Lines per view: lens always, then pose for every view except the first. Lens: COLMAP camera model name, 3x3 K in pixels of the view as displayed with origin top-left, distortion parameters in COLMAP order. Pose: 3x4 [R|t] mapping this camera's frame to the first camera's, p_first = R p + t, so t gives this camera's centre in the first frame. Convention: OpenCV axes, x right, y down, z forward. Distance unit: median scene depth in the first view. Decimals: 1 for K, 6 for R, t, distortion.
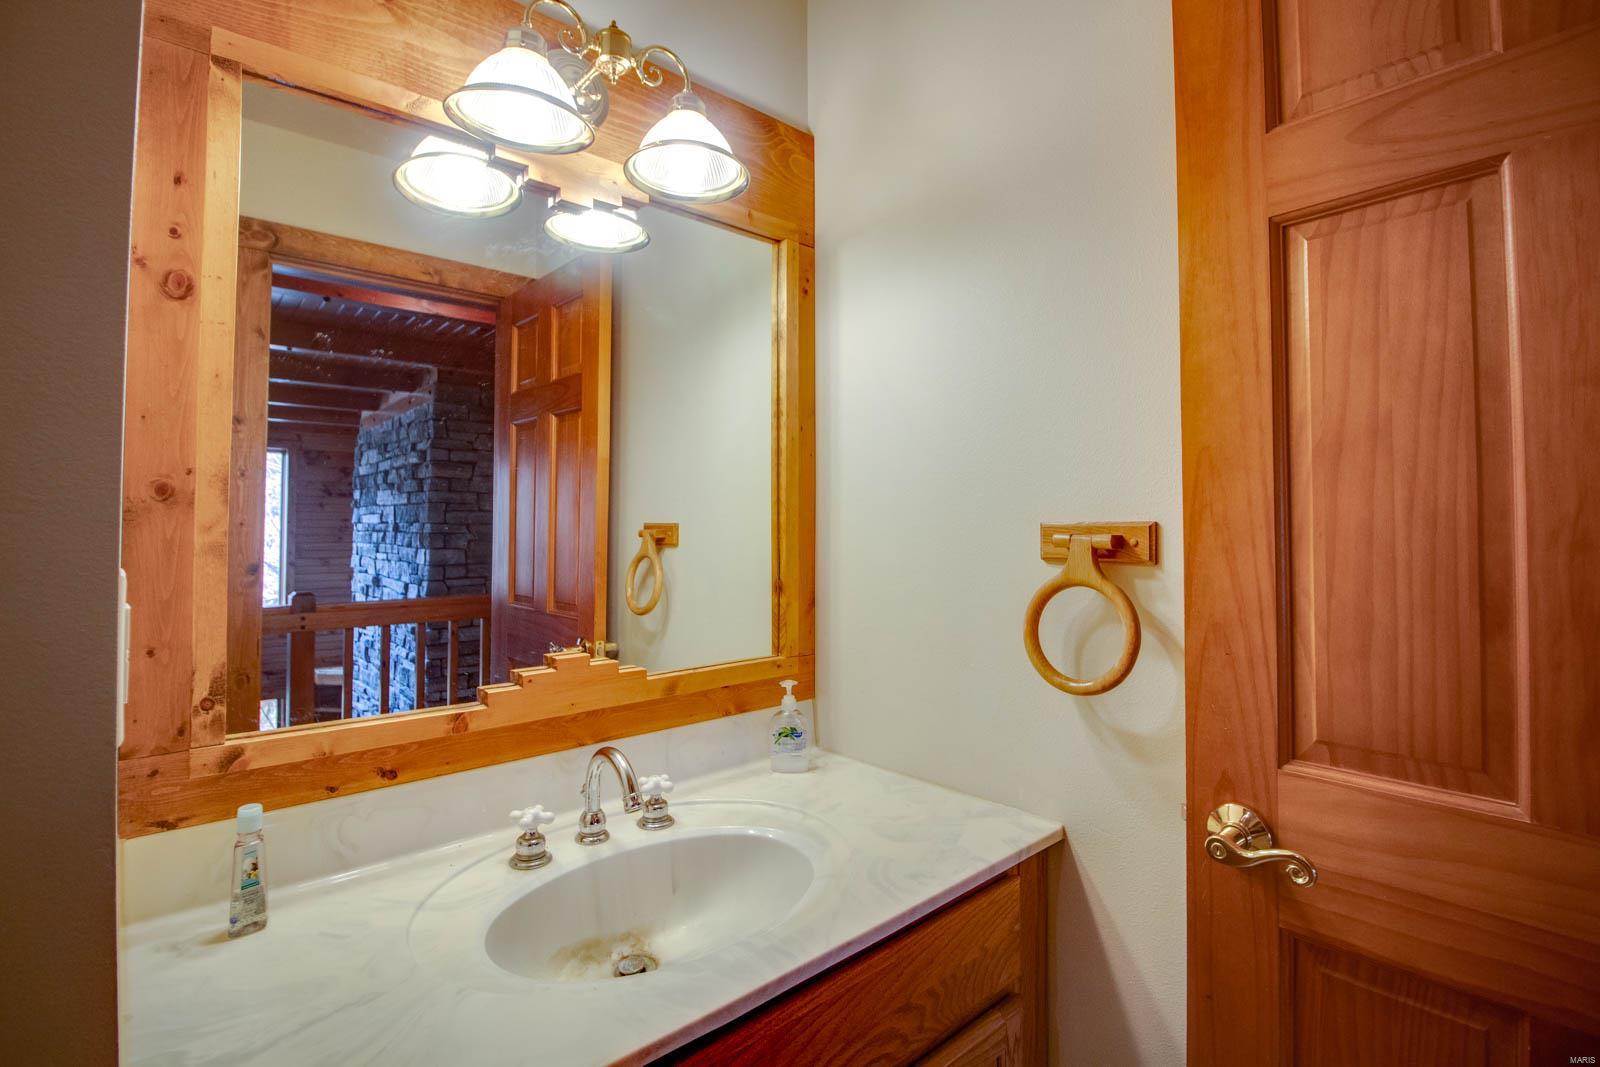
lens RADIAL K [[763.2, 0, 802.6], [0, 763.2, 497.9], [0, 0, 1]] dist [-0.022638, -0.000515]
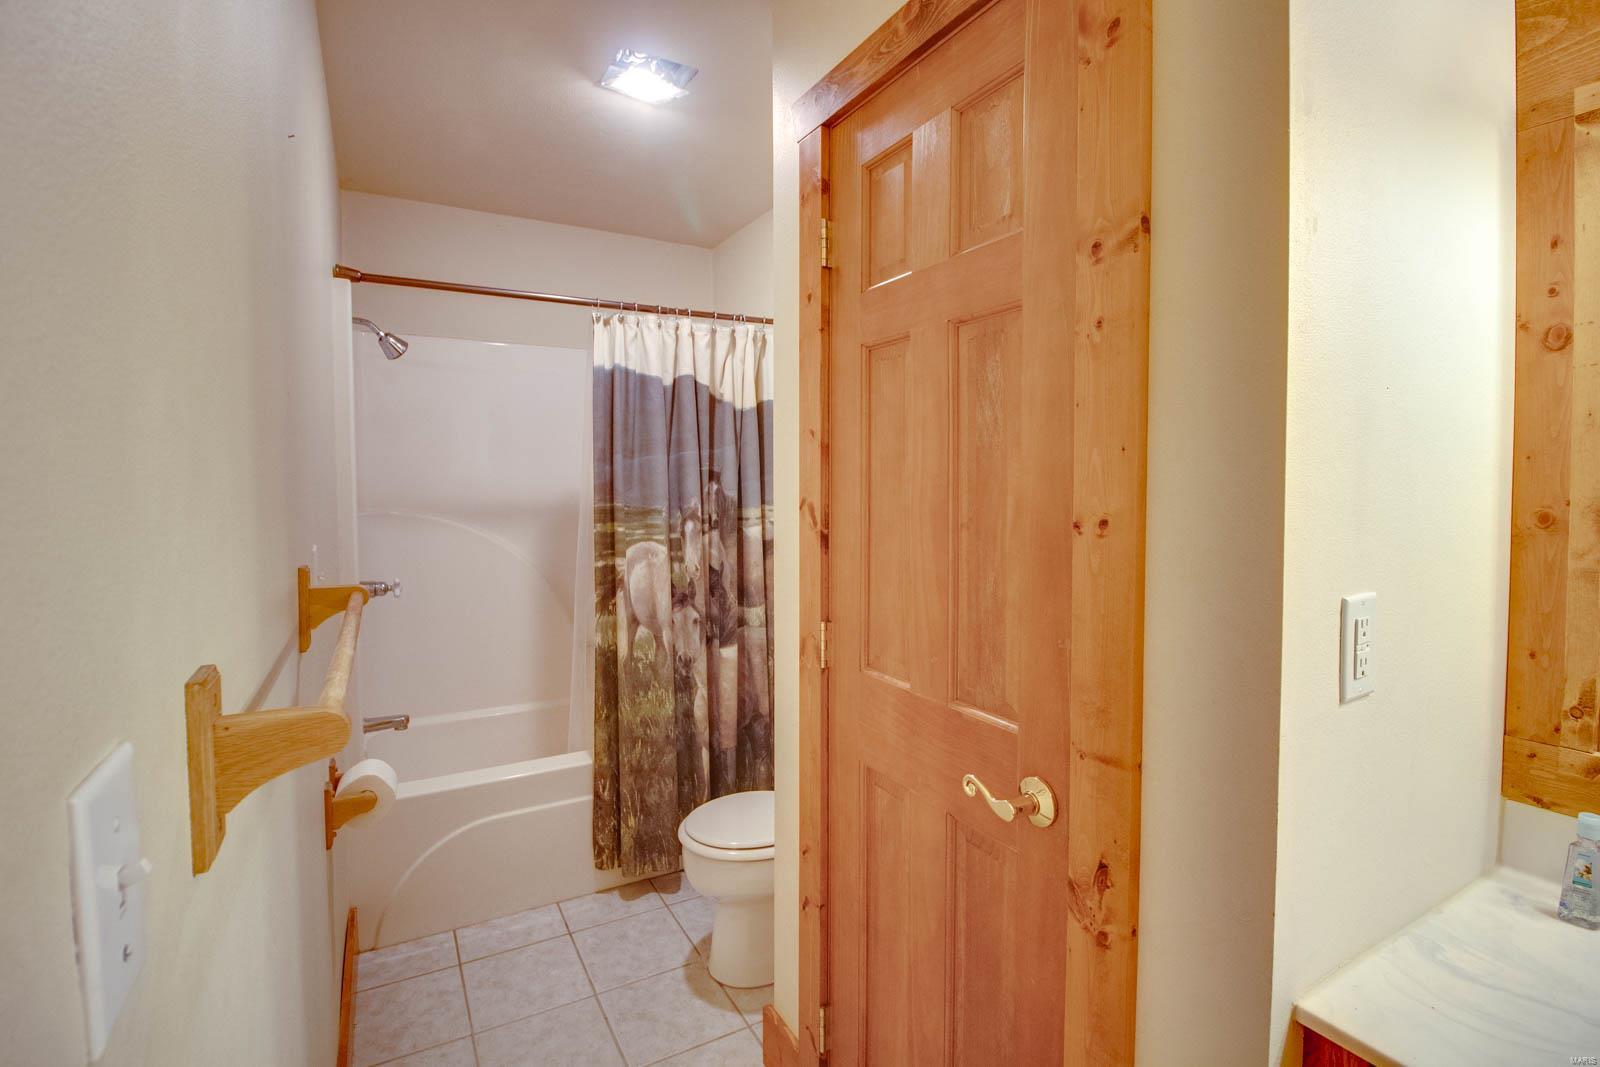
lens RADIAL K [[763.2, 0, 802.6], [0, 763.2, 497.9], [0, 0, 1]] dist [-0.022638, -0.000515]
pose [[-0.222842, 0.025301, -0.974526, 0.531177], [0.037310, 0.999152, 0.017409, -0.106179], [0.974140, -0.032480, -0.223597, 0.135773]]
